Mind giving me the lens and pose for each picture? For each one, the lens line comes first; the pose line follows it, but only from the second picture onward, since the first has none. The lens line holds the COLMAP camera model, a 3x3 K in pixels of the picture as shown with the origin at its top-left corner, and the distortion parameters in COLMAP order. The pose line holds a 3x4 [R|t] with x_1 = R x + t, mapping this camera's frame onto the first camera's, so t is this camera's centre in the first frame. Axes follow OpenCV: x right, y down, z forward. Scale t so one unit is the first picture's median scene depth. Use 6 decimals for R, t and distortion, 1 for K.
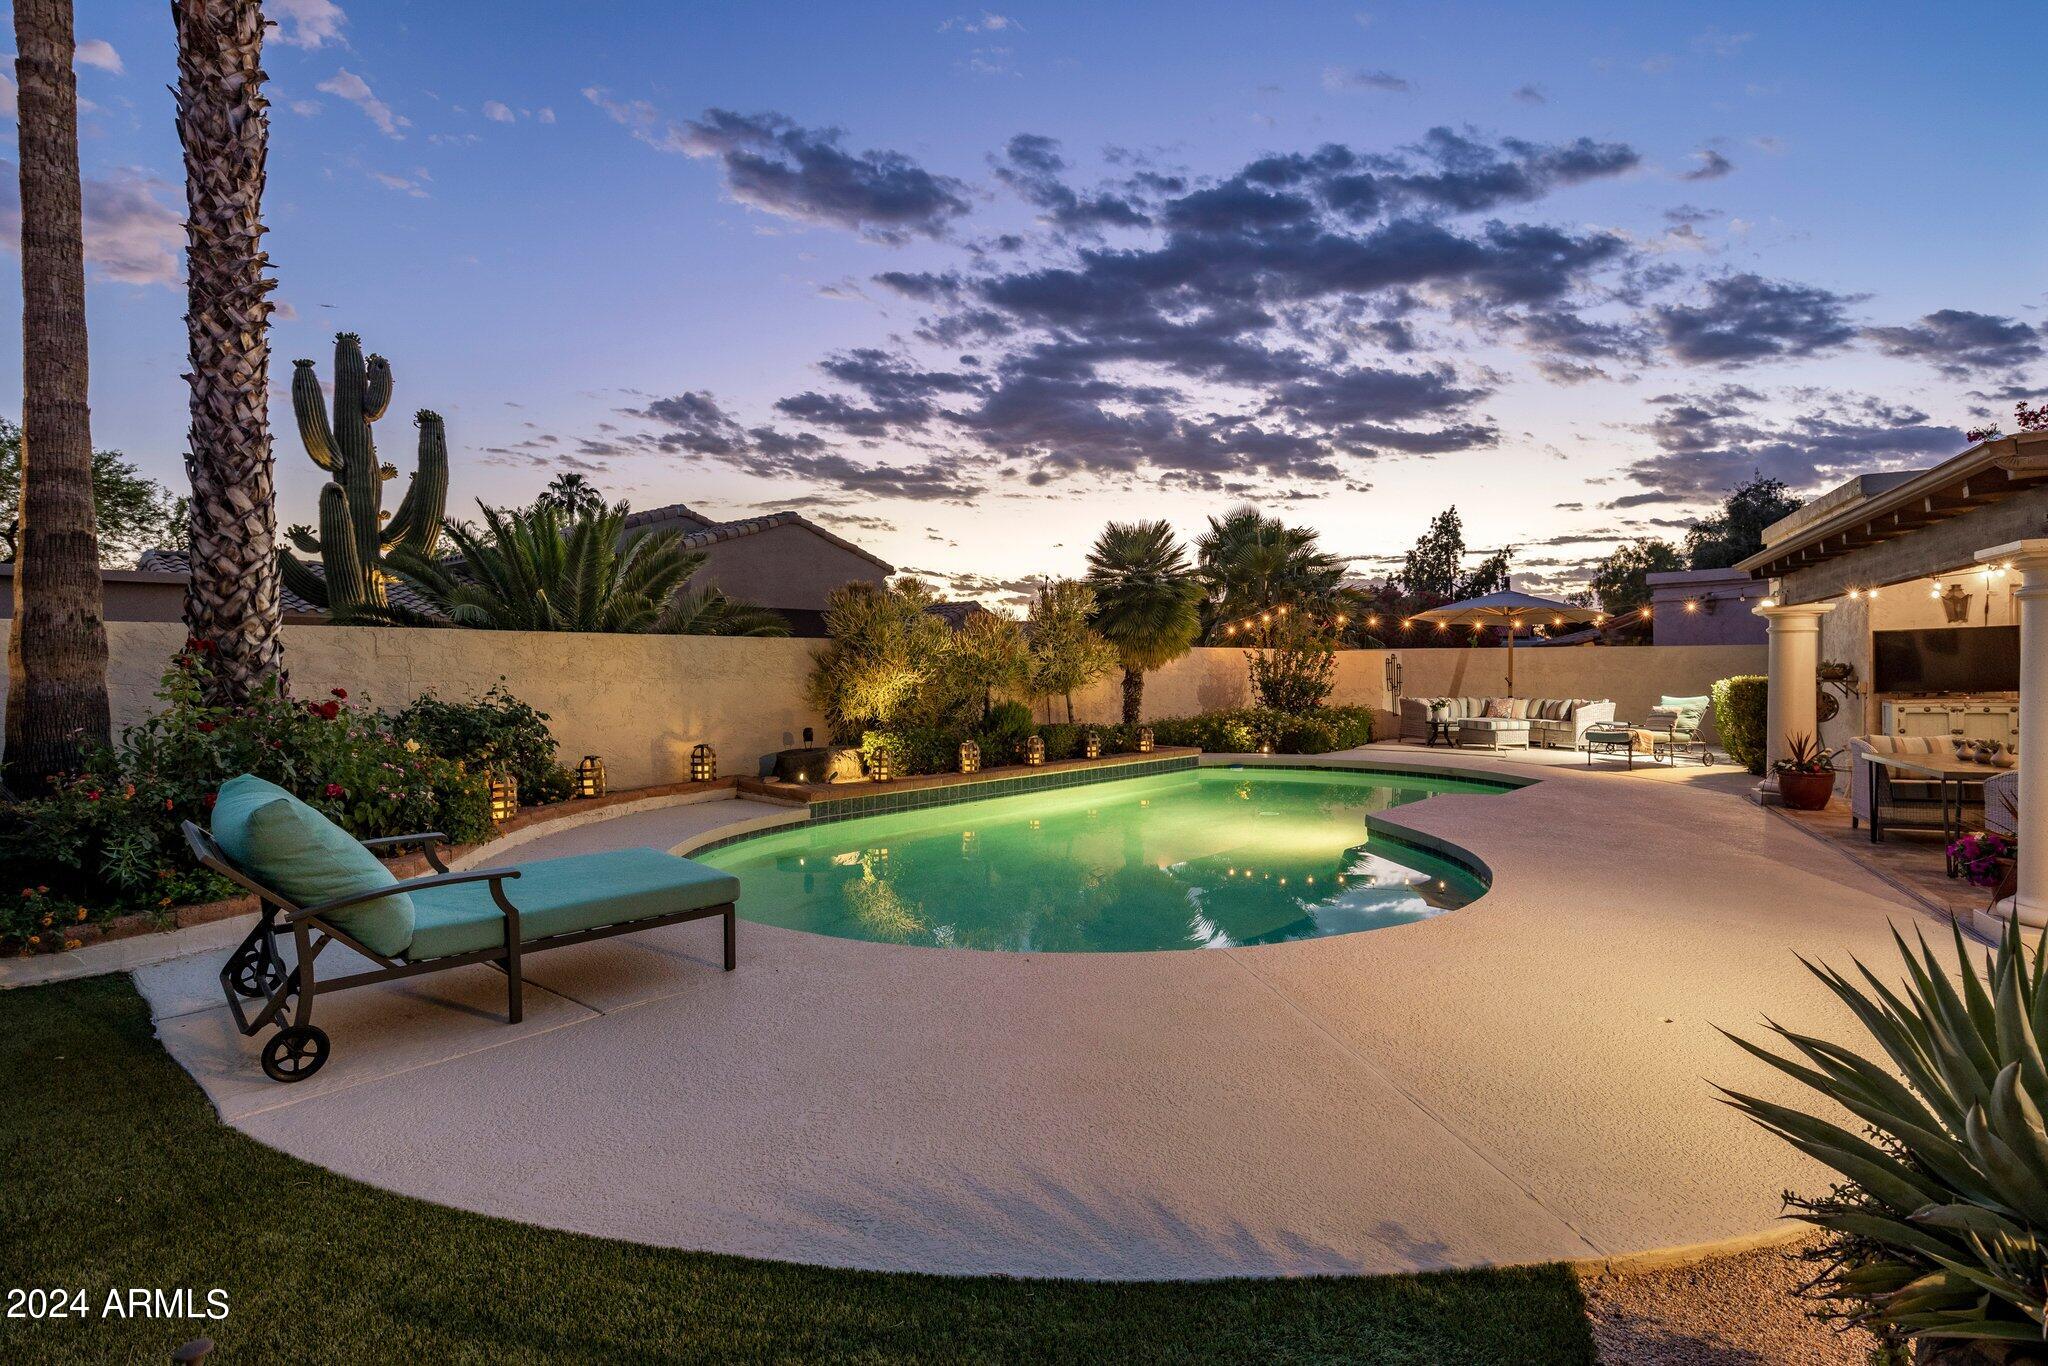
lens RADIAL K [[972.9, 0, 1024.0], [0, 972.9, 683.0], [0, 0, 1]] dist [0.000877, -0.000895]
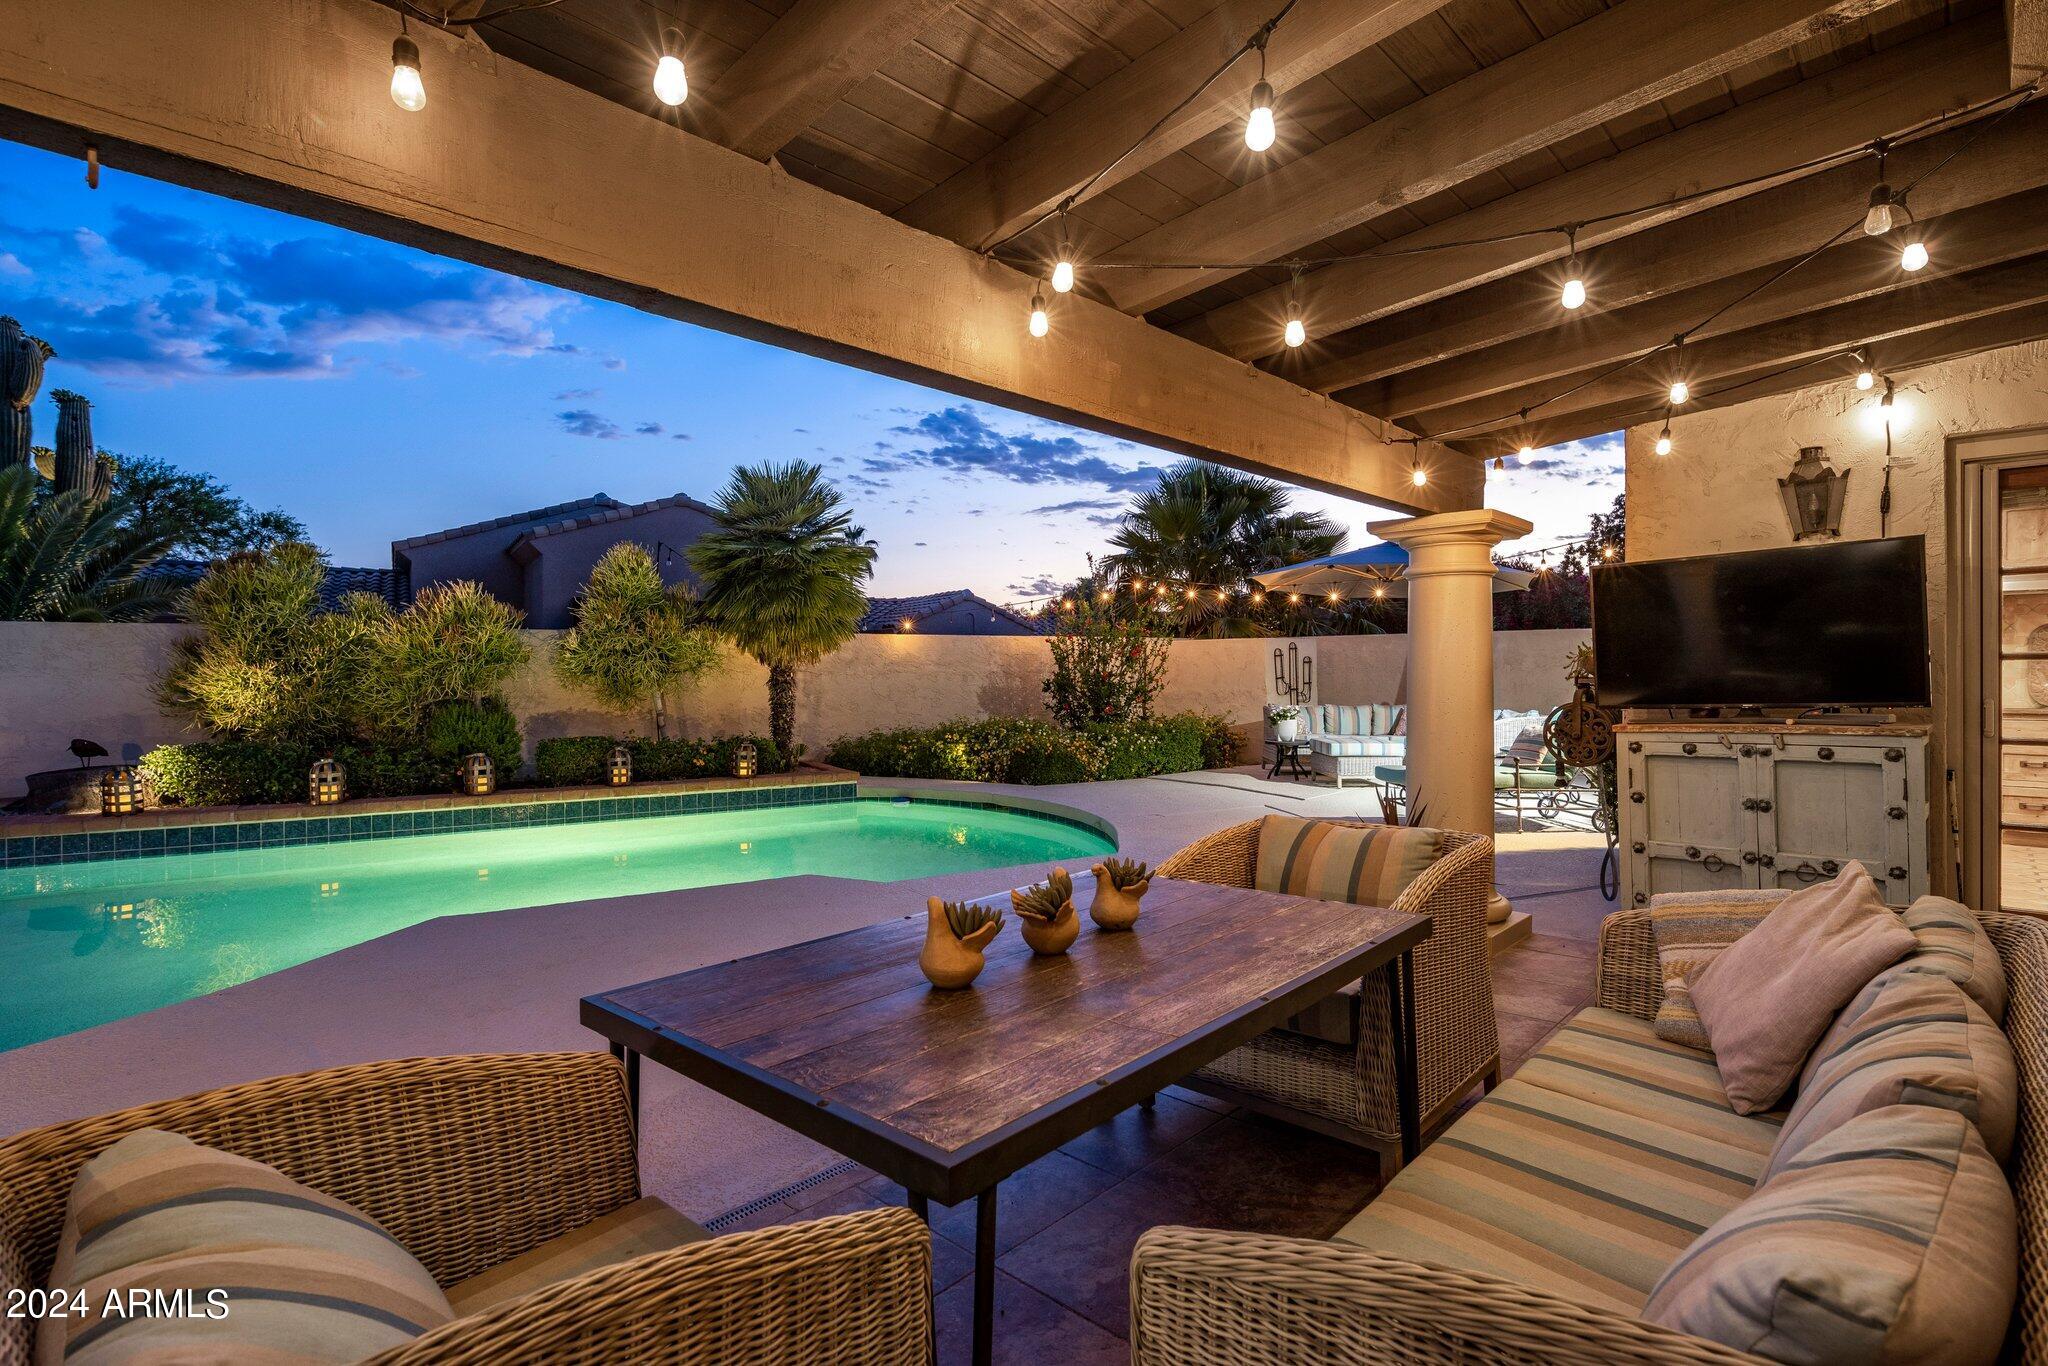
lens RADIAL K [[965.4, 0, 1024.0], [0, 965.4, 683.0], [0, 0, 1]] dist [-0.000103, -0.000132]
pose [[0.958288, 0.001593, -0.285800, 0.483629], [-0.001579, 0.999999, 0.000281, -0.000250], [0.285800, 0.000182, 0.958289, 0.327236]]
